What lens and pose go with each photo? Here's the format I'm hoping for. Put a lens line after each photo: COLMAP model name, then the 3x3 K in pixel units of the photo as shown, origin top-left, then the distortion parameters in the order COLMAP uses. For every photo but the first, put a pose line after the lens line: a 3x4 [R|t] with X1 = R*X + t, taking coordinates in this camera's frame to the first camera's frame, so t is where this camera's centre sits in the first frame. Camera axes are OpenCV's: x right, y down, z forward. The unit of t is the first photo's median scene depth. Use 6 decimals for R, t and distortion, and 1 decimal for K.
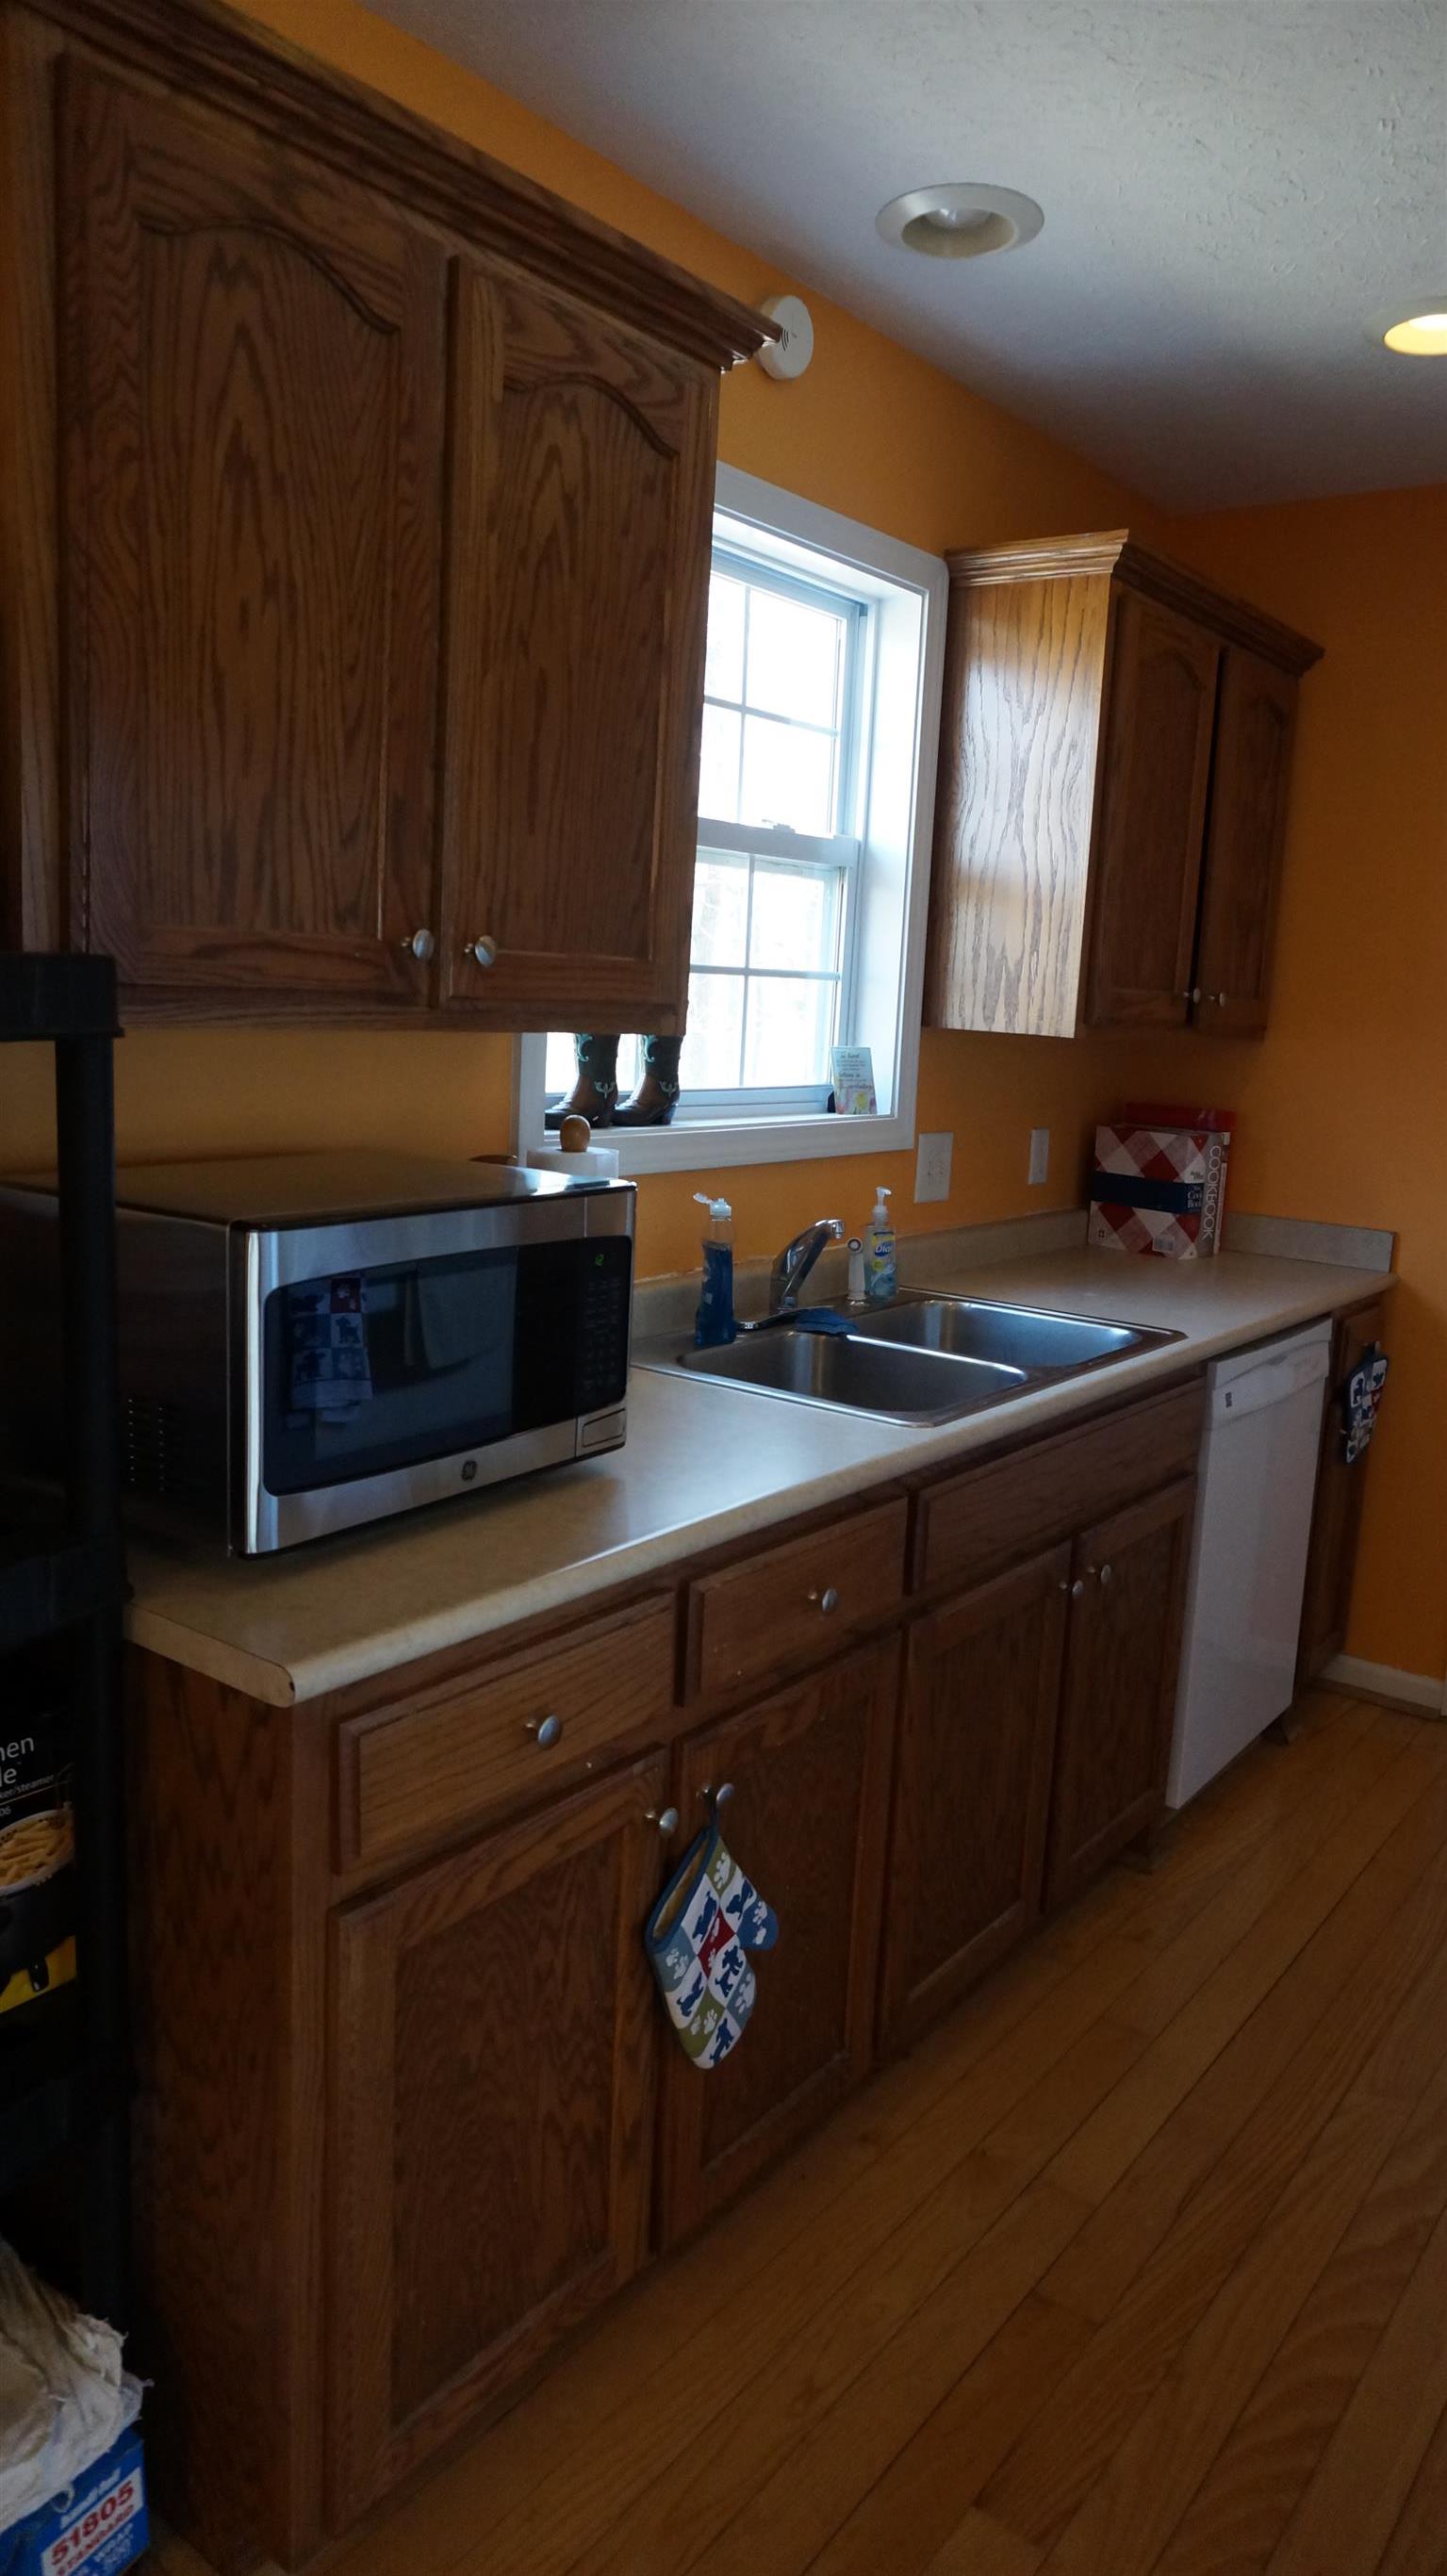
lens RADIAL K [[1706.3, 0, 715.8], [0, 1706.3, 1300.4], [0, 0, 1]] dist [-0.042752, 0.023375]
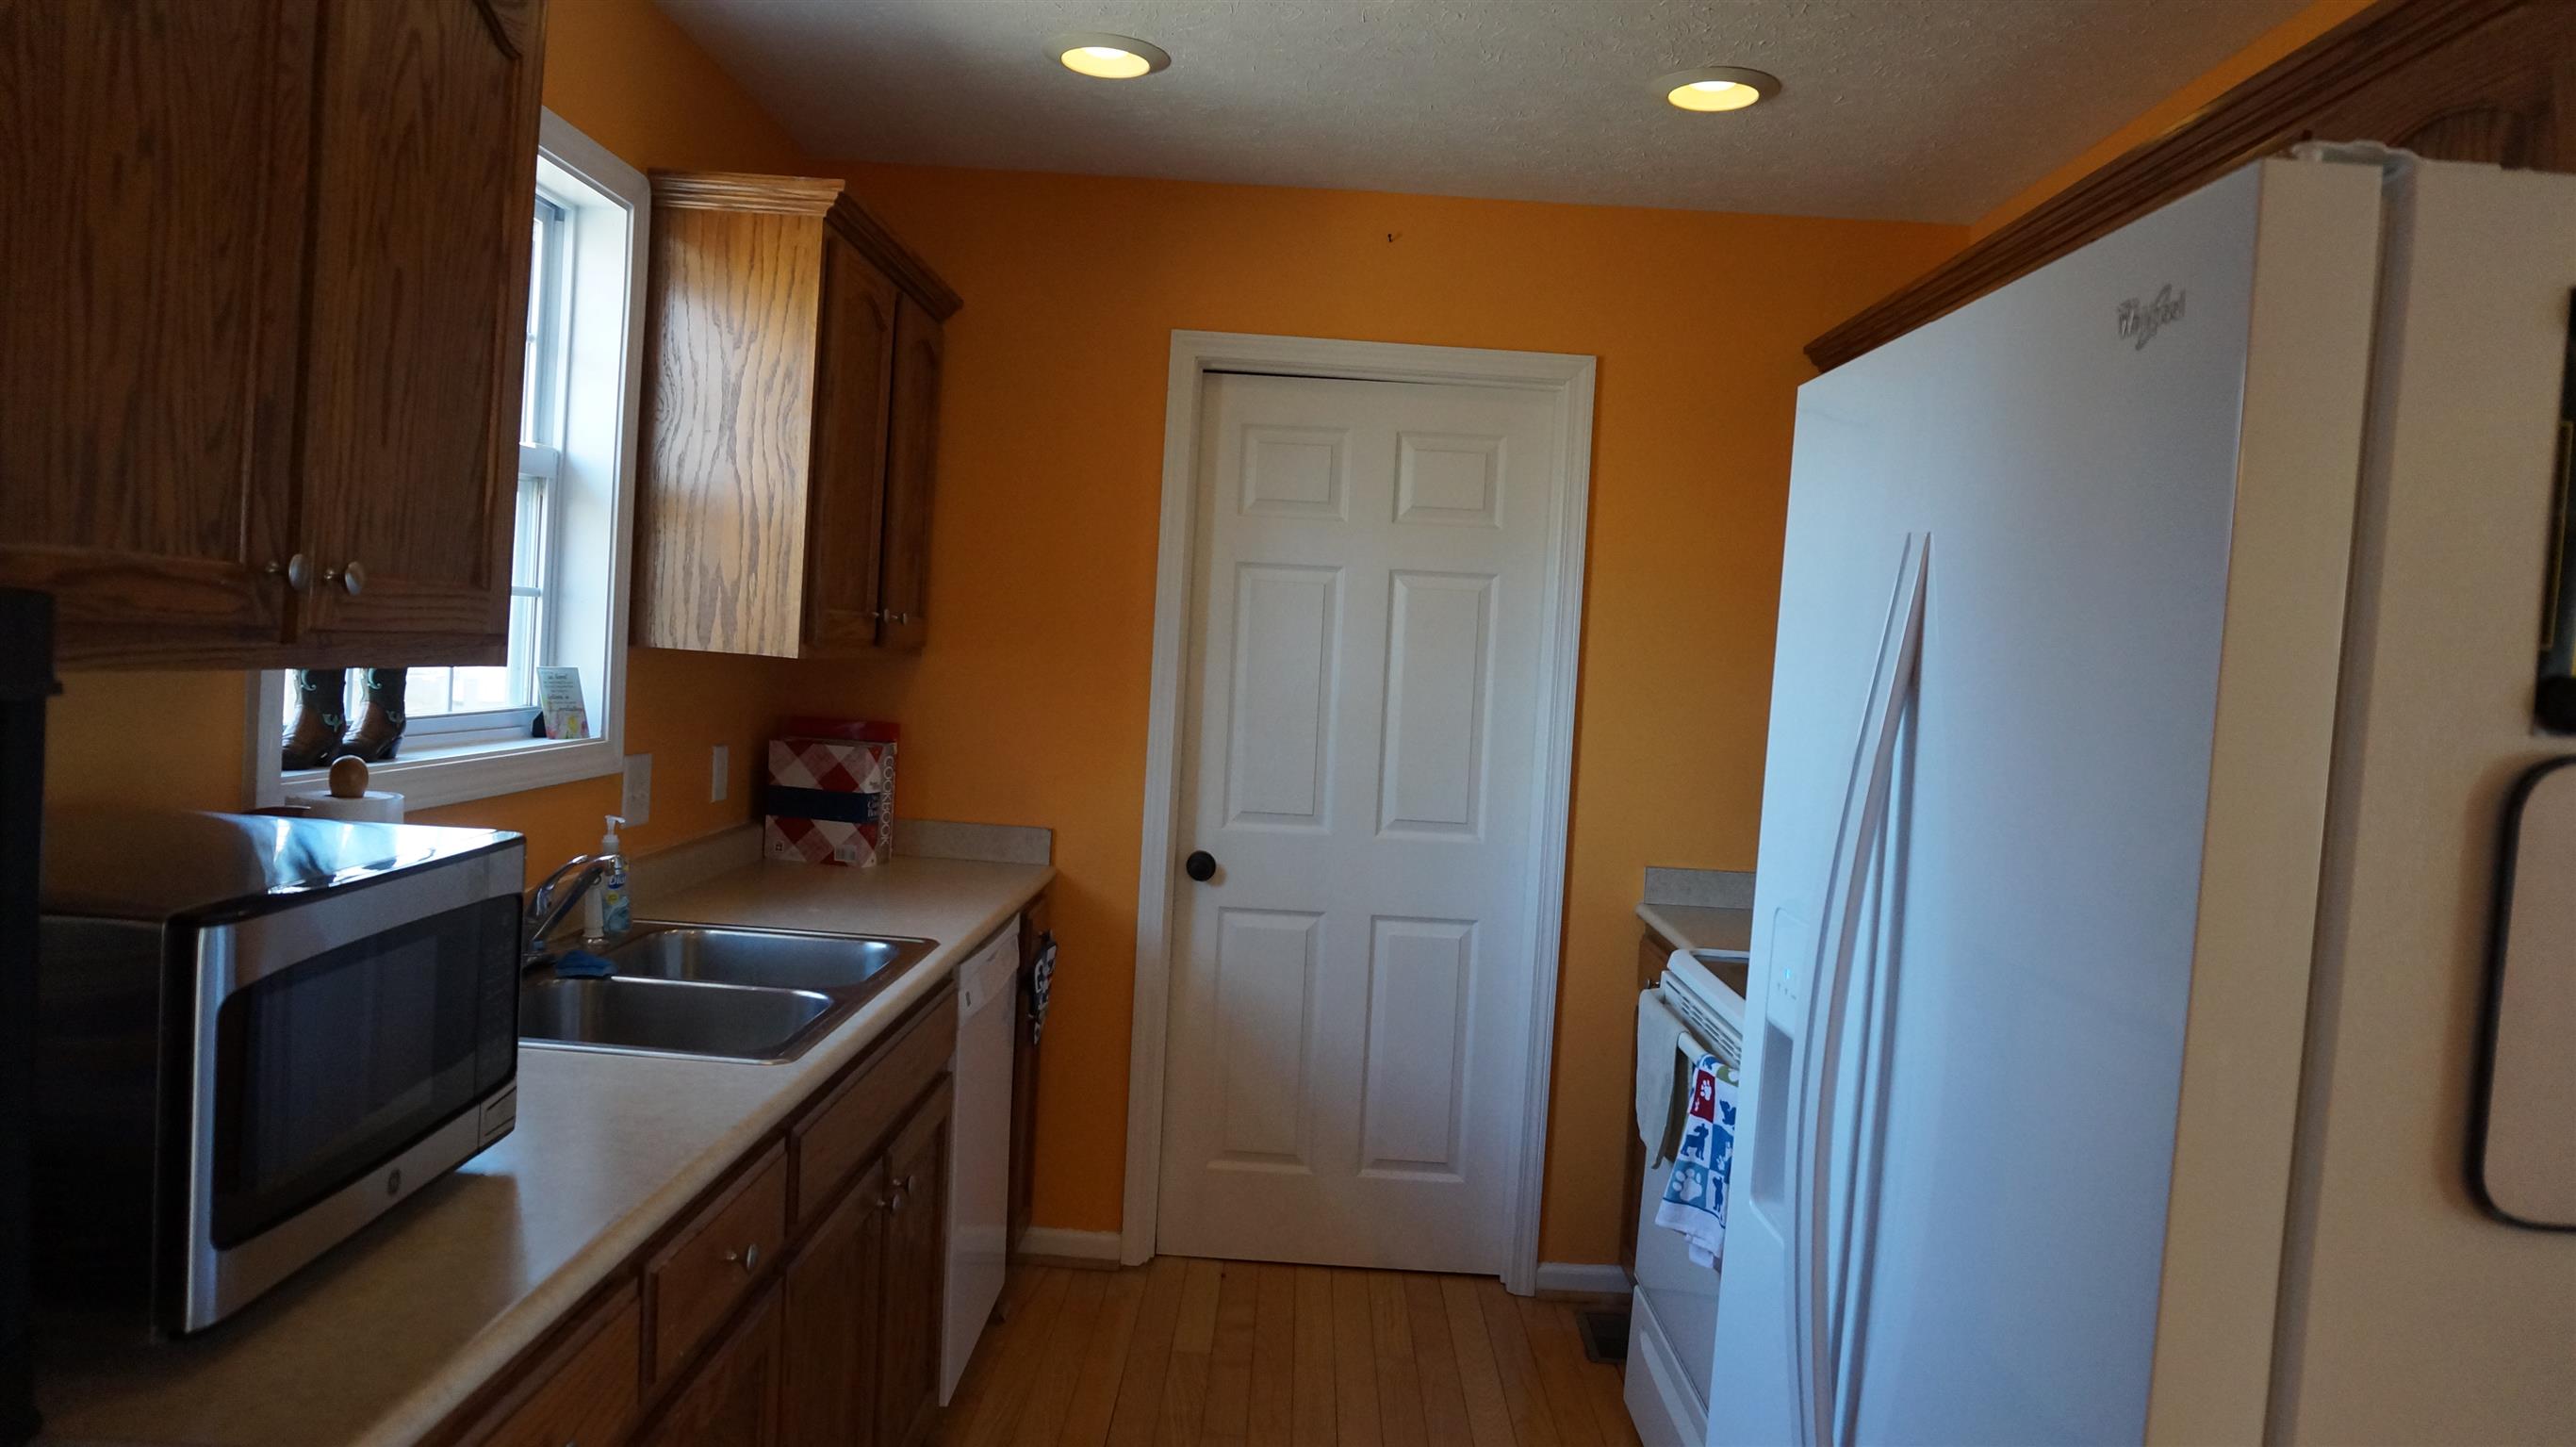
lens RADIAL K [[1706.3, 0, 1290.4], [0, 1706.3, 737.0], [0, 0, 1]] dist [-0.042752, 0.023375]
pose [[0.804231, -0.026702, 0.593716, -0.172466], [0.081659, 0.994480, -0.065886, -0.018579], [-0.588680, 0.101470, 0.801972, 0.022433]]
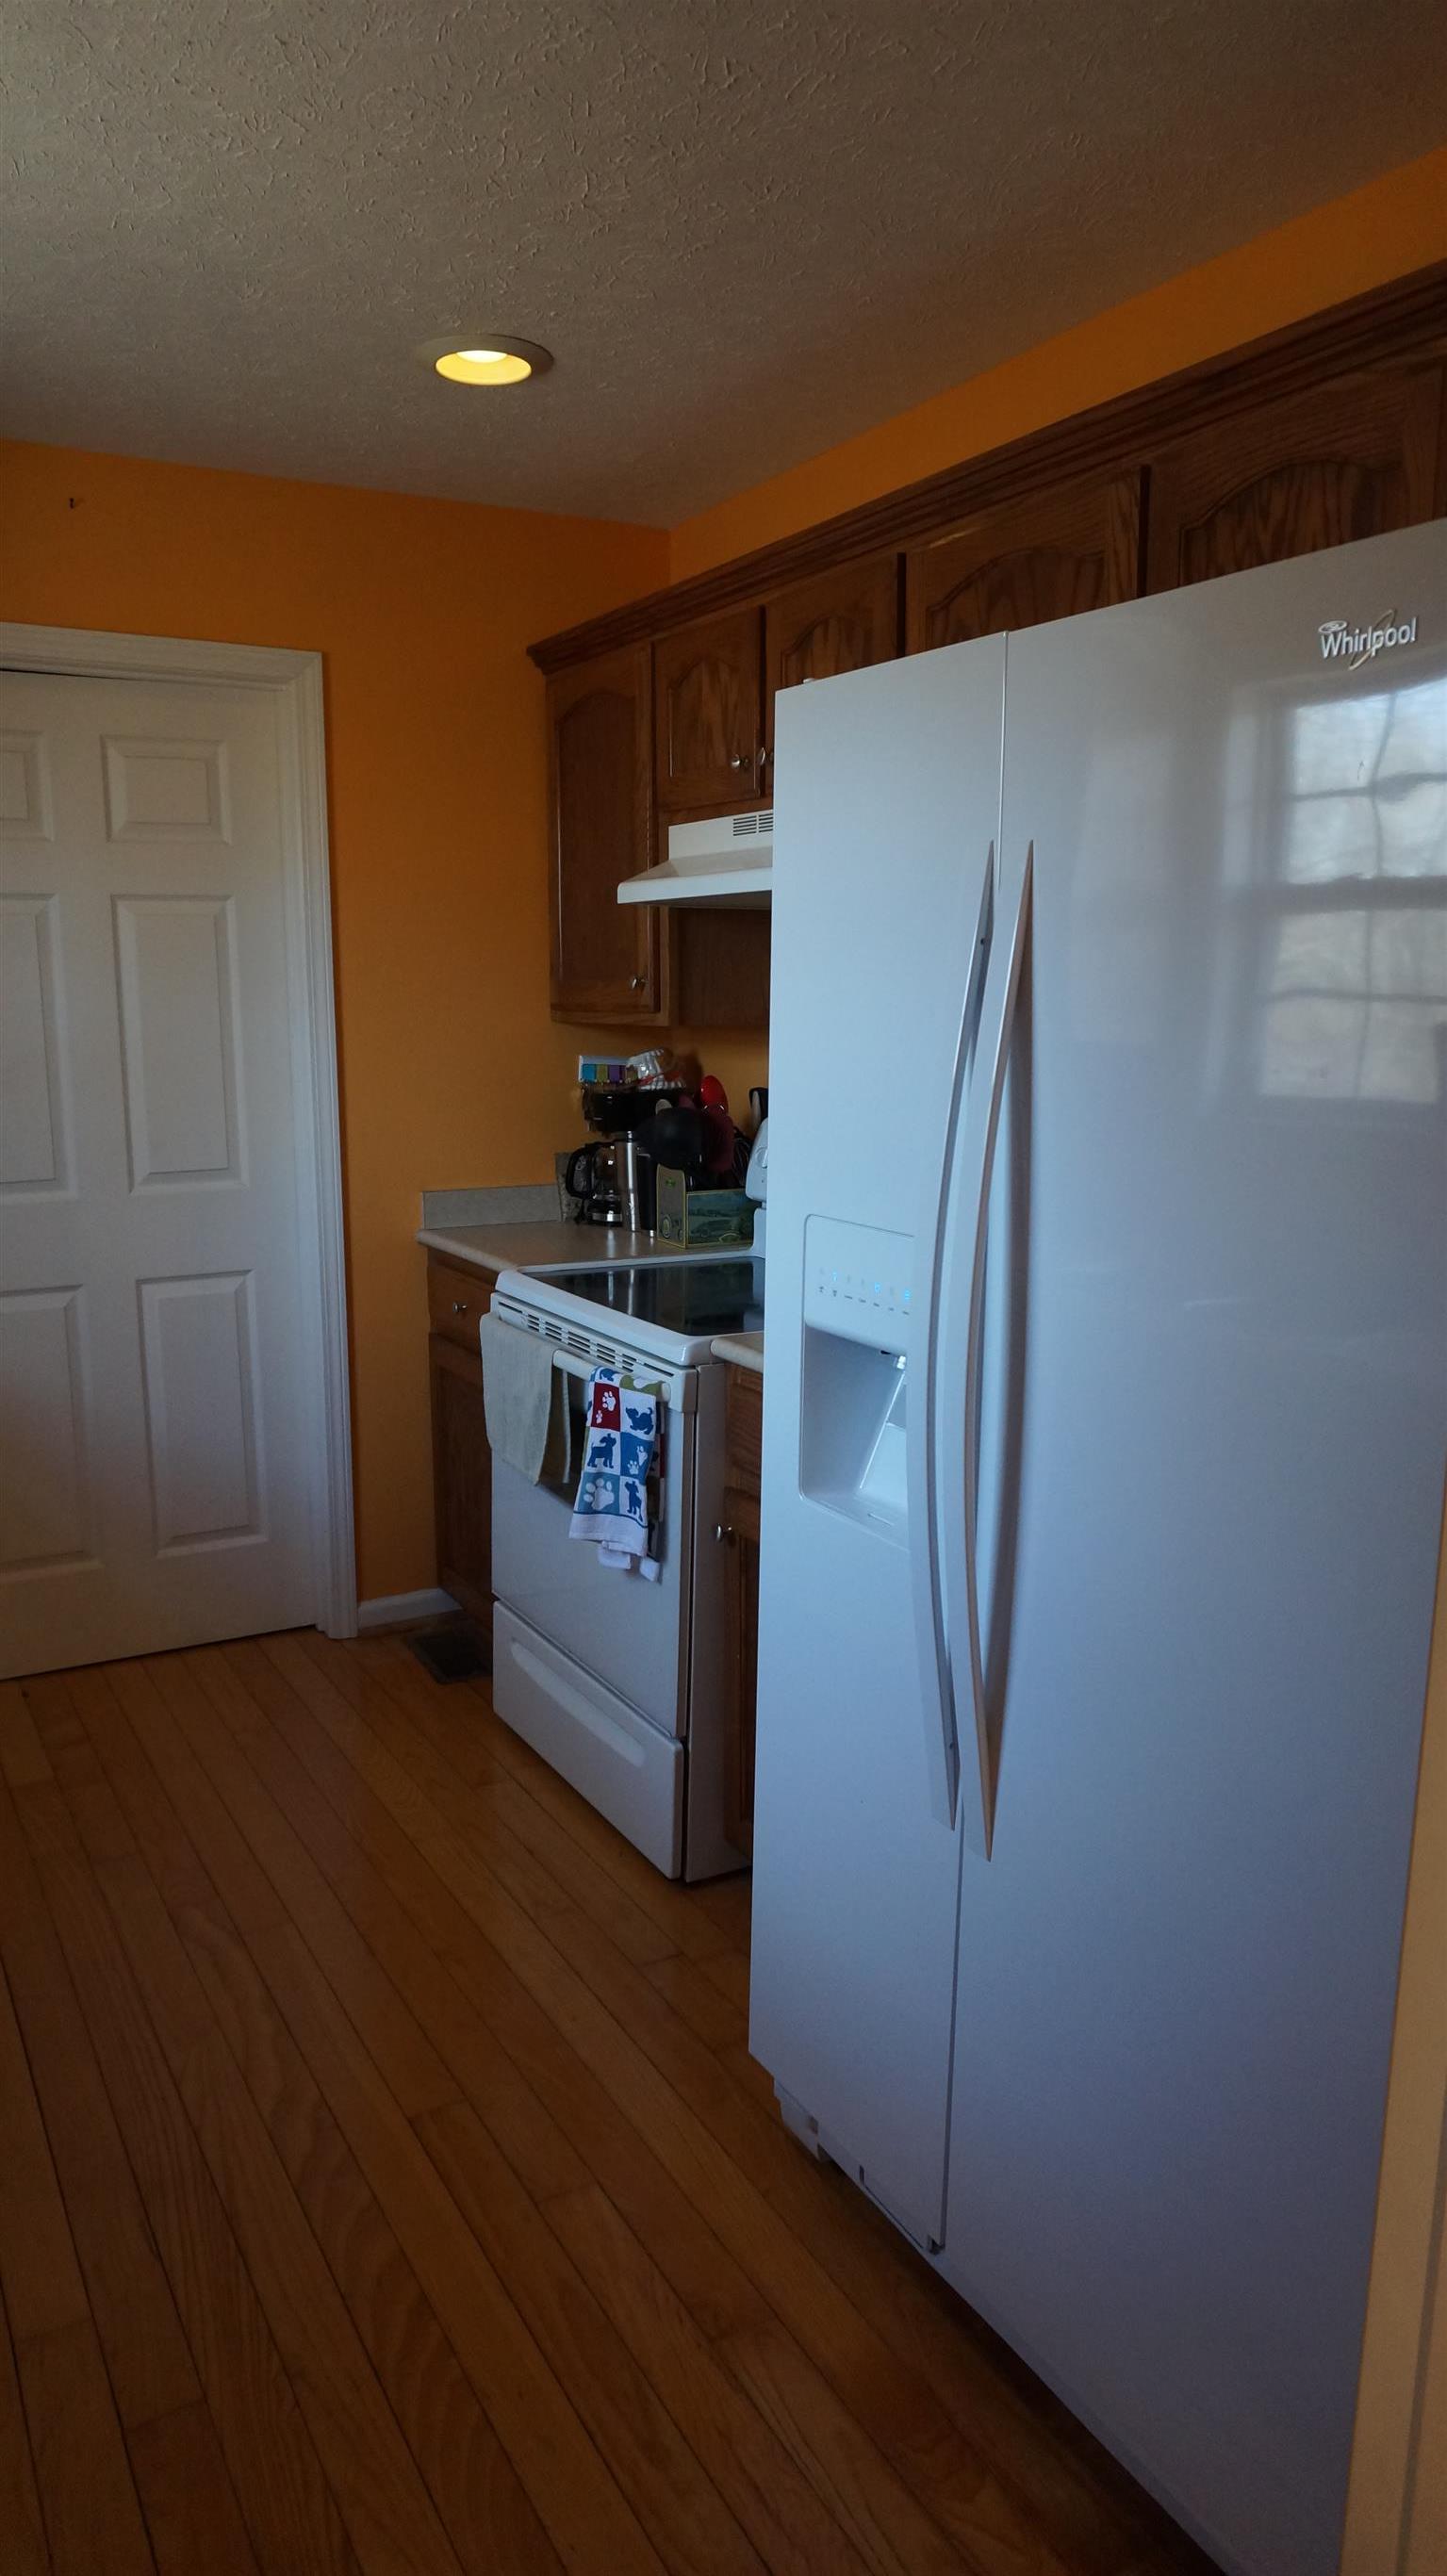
lens RADIAL K [[1706.3, 0, 709.6], [0, 1706.3, 1299.3], [0, 0, 1]] dist [-0.042752, 0.023375]
pose [[0.397456, -0.205645, 0.894281, -0.269356], [0.178729, 0.973249, 0.144369, -0.054977], [-0.900047, 0.102454, 0.423579, 0.202095]]
